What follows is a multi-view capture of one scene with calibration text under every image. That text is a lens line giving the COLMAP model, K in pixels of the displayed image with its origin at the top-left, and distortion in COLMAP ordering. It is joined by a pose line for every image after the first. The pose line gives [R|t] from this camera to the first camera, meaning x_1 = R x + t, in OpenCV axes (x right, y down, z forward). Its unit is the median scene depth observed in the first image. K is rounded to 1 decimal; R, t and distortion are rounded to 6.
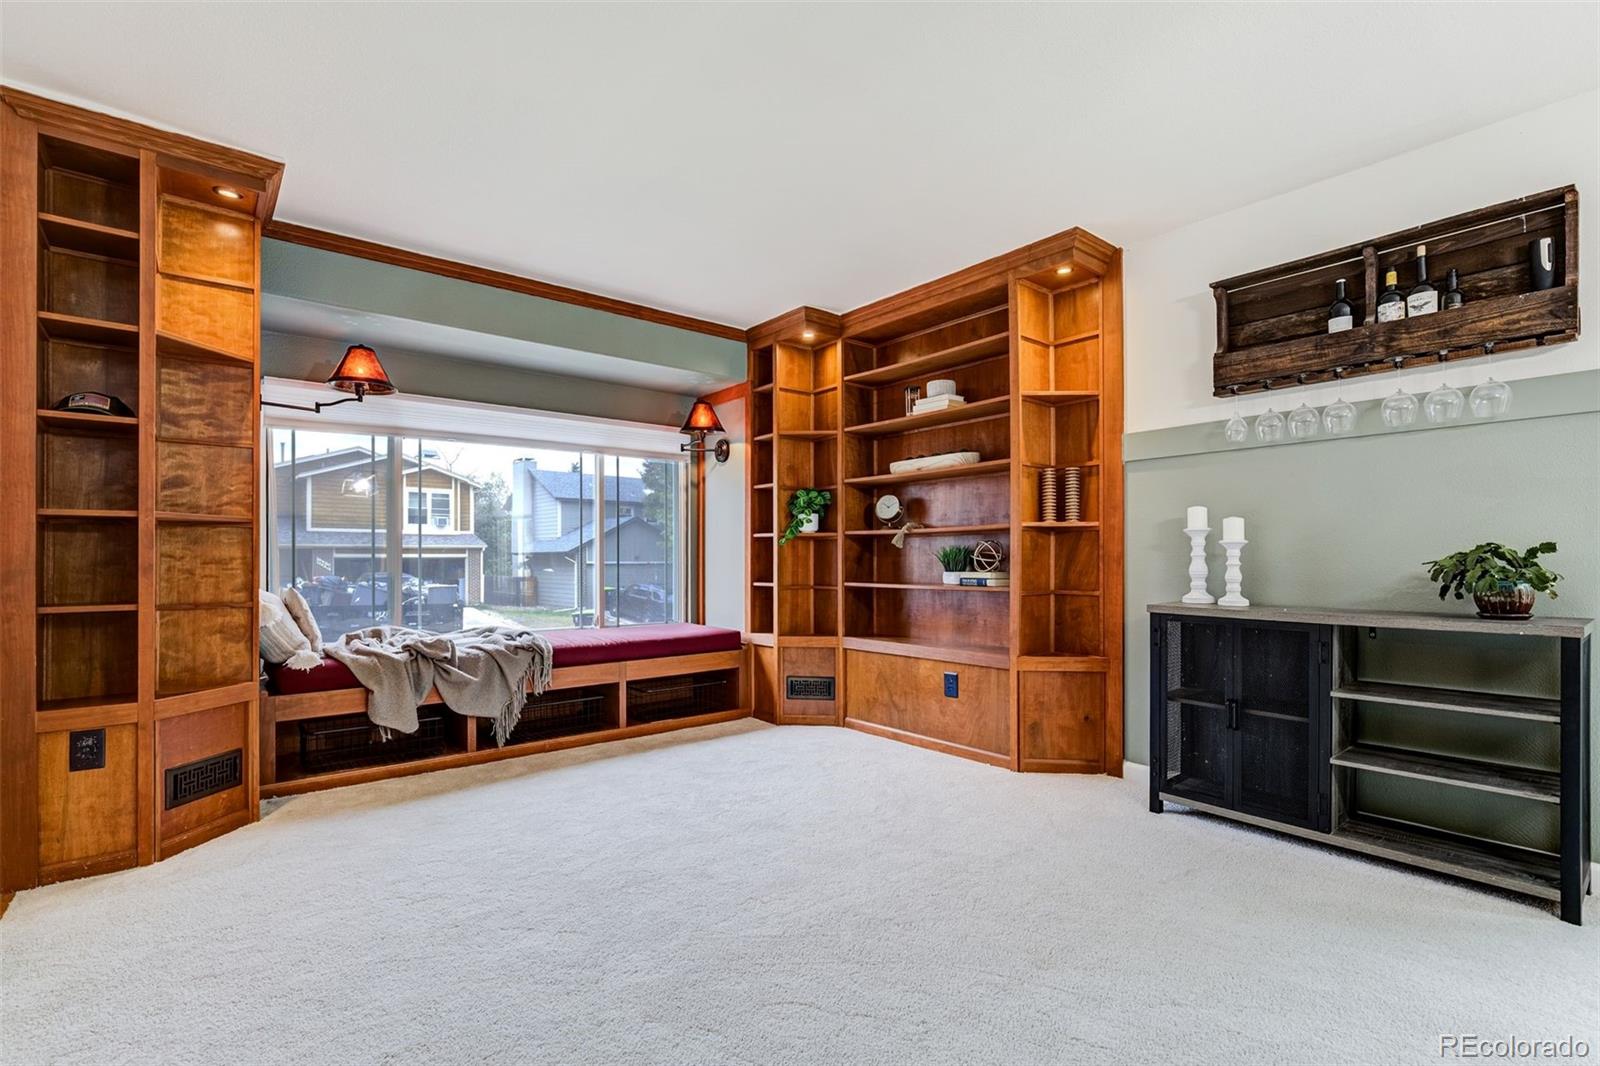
lens RADIAL K [[728.3, 0, 800.3], [0, 728.3, 551.9], [0, 0, 1]] dist [0.000341, 0.000065]
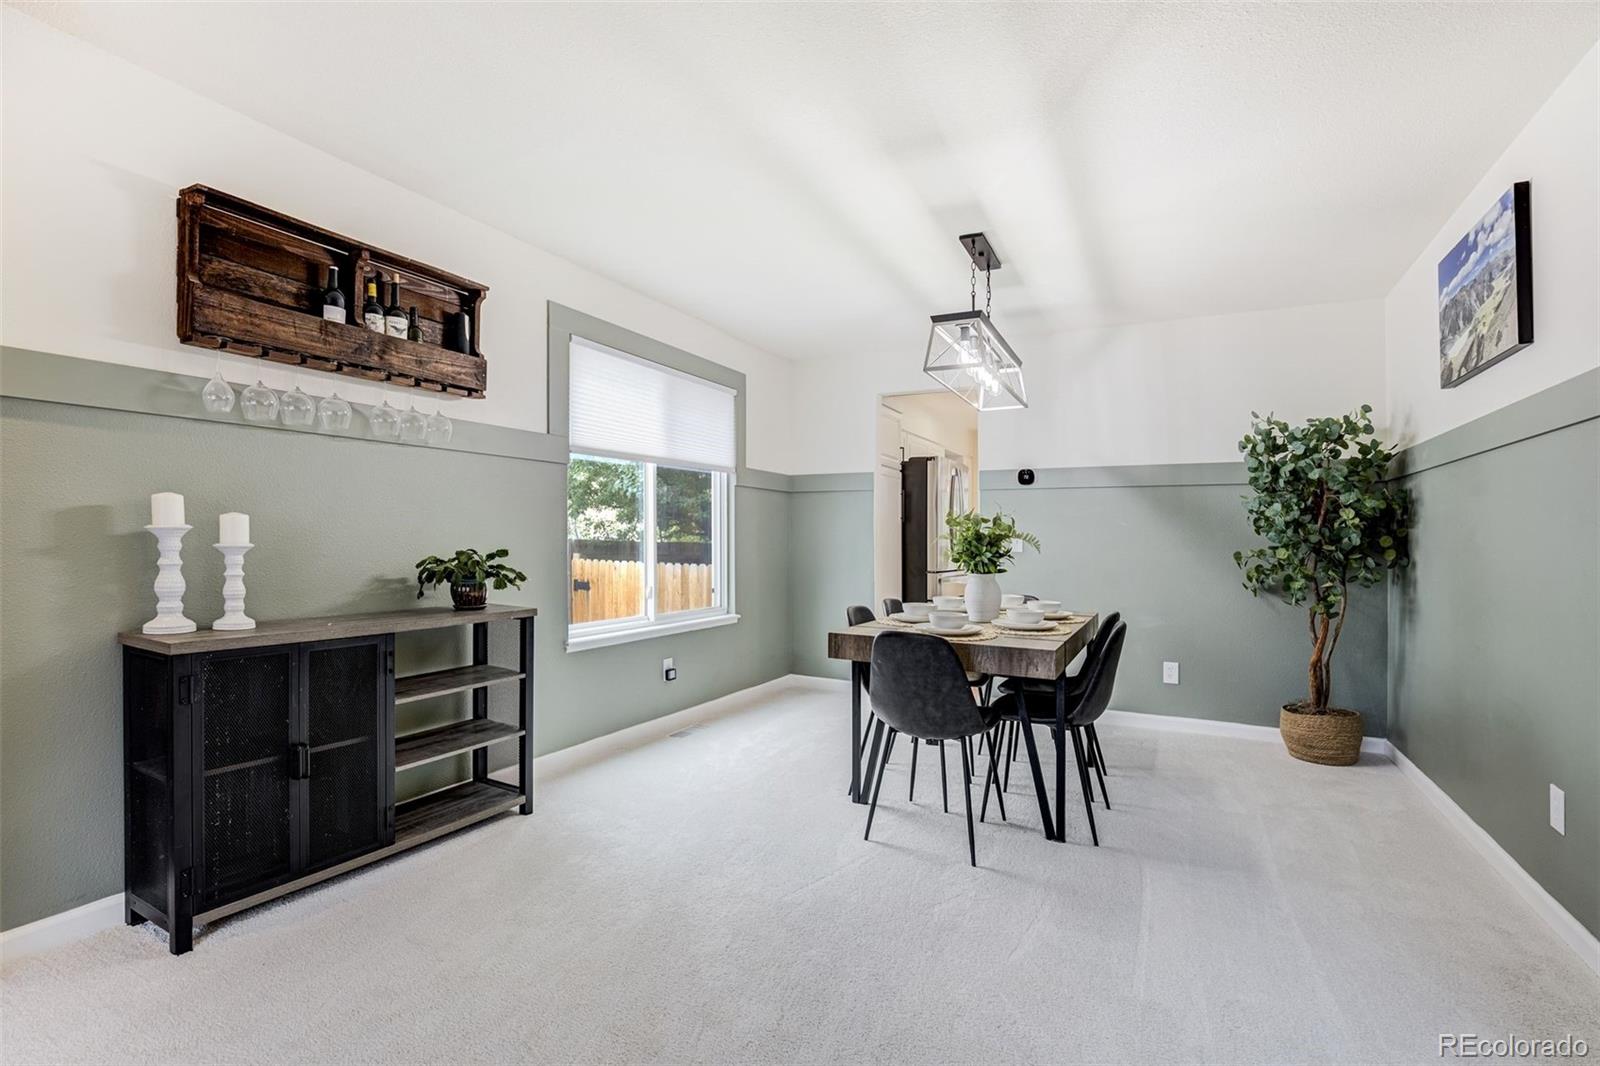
lens RADIAL K [[754.1, 0, 804.9], [0, 754.1, 537.0], [0, 0, 1]] dist [-0.008710, 0.000759]
pose [[-0.394028, -0.002080, 0.919096, -0.269627], [-0.011747, 0.999927, -0.002773, -0.020141], [-0.919024, -0.011889, -0.394023, 0.565979]]
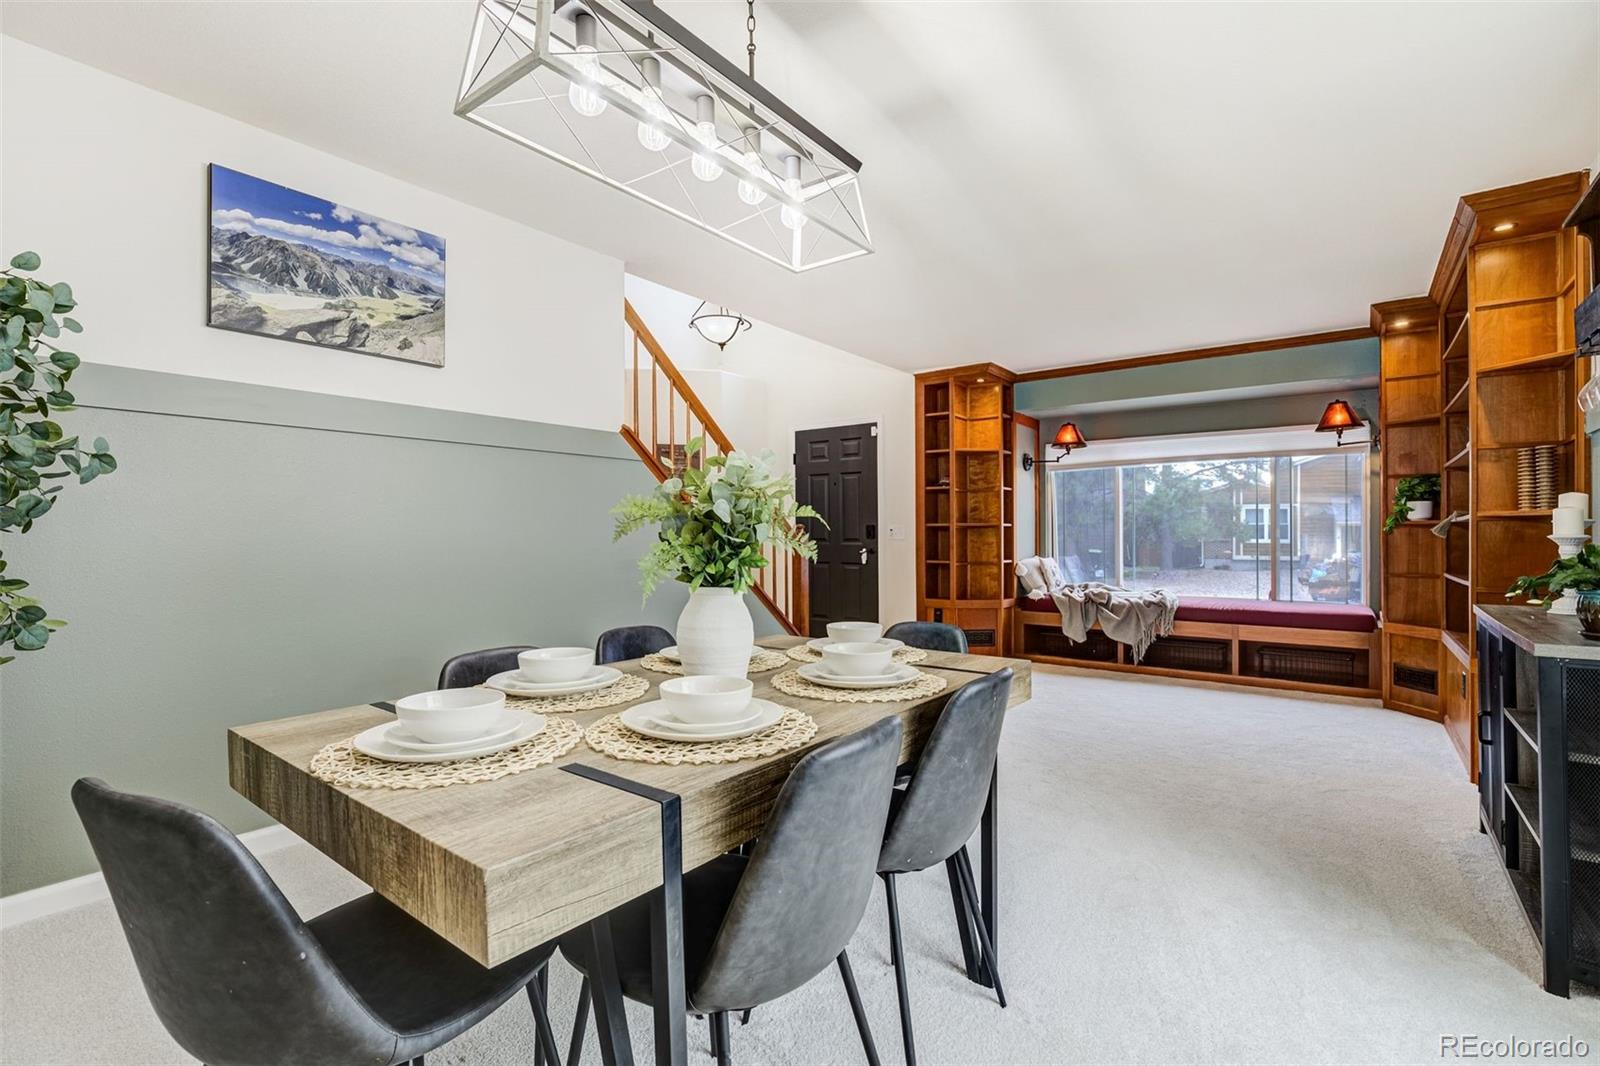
lens RADIAL K [[653.8, 0, 800.0], [0, 653.8, 533.0], [0, 0, 1]] dist [-0.027543, 0.000316]
pose [[0.232975, -0.002553, -0.972479, 0.795101], [0.005652, 0.999983, -0.001271, -0.015977], [0.972466, -0.005201, 0.232985, -0.012352]]
